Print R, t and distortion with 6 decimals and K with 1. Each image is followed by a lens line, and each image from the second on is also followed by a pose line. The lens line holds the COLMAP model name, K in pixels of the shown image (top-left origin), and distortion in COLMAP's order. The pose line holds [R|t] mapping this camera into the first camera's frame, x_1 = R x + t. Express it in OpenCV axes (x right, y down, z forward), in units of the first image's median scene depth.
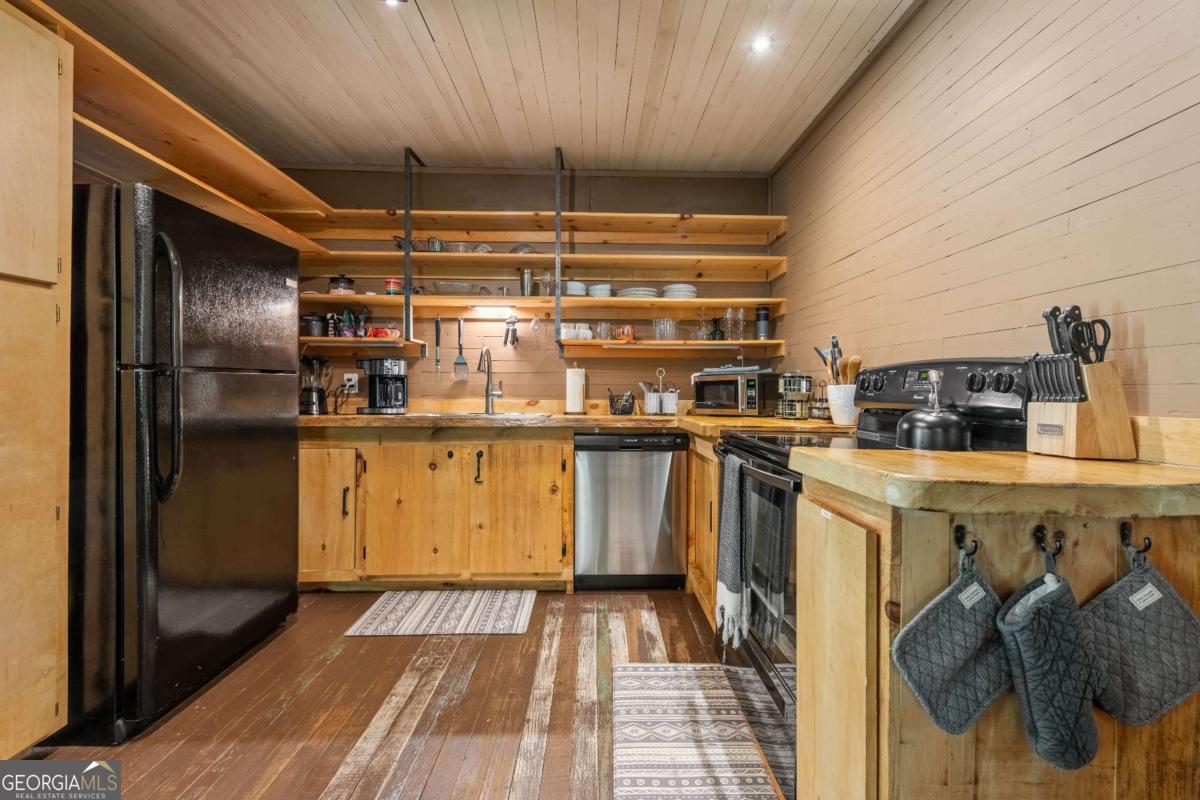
lens RADIAL K [[472.2, 0, 604.6], [0, 472.2, 390.0], [0, 0, 1]] dist [0.010513, -0.000960]
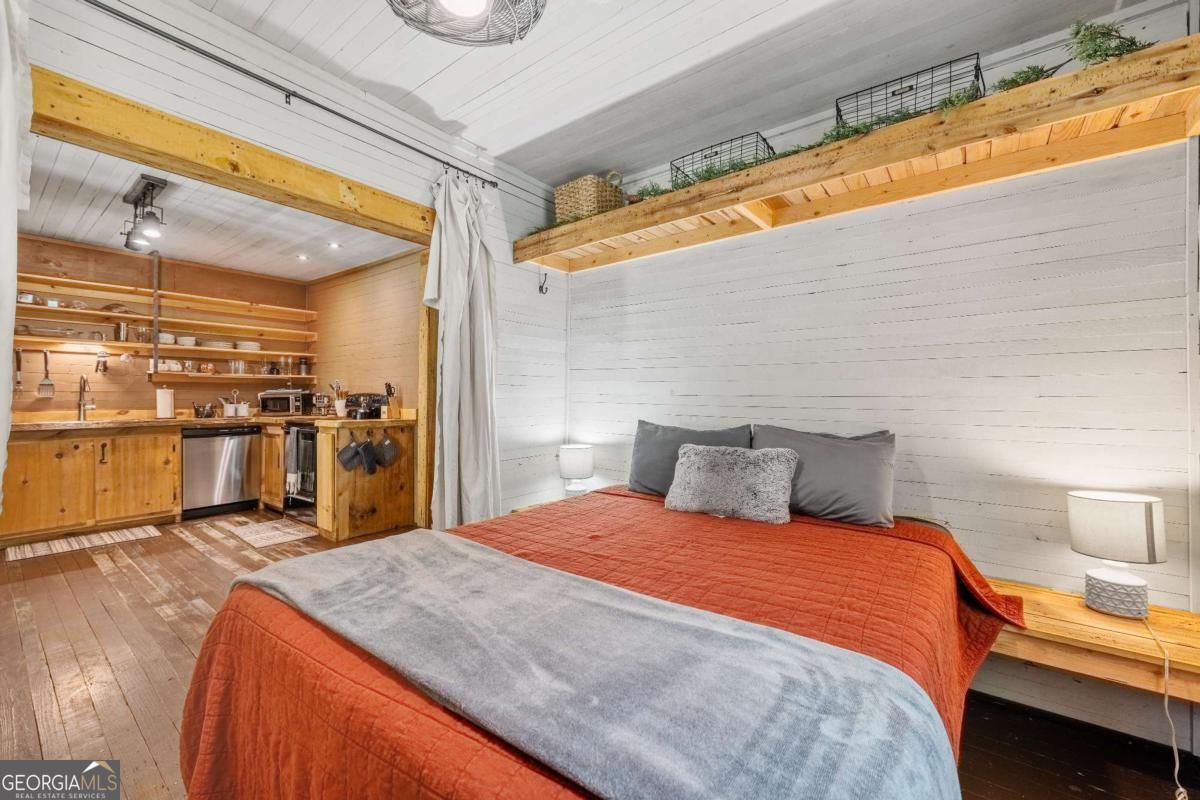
lens RADIAL K [[472.2, 0, 606.2], [0, 472.2, 398.1], [0, 0, 1]] dist [0.010513, -0.000960]
pose [[0.622097, -0.007848, 0.782901, -0.467490], [0.003416, 0.999967, 0.007309, -0.028713], [-0.782933, -0.001872, 0.622104, -1.324711]]
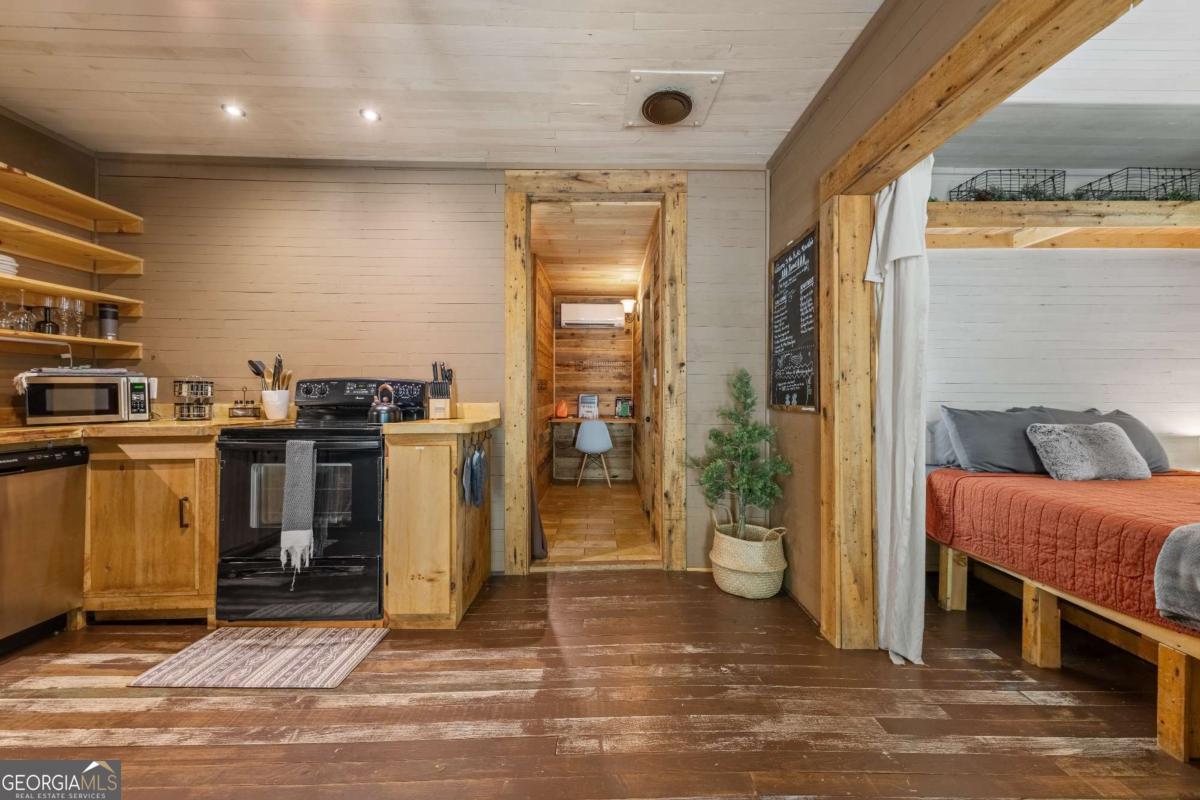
lens RADIAL K [[472.2, 0, 609.3], [0, 472.2, 397.1], [0, 0, 1]] dist [0.010513, -0.000960]
pose [[0.008653, -0.012560, 0.999884, -0.707445], [-0.000955, 0.999921, 0.012569, -0.007323], [-0.999962, -0.001063, 0.008640, 0.020530]]
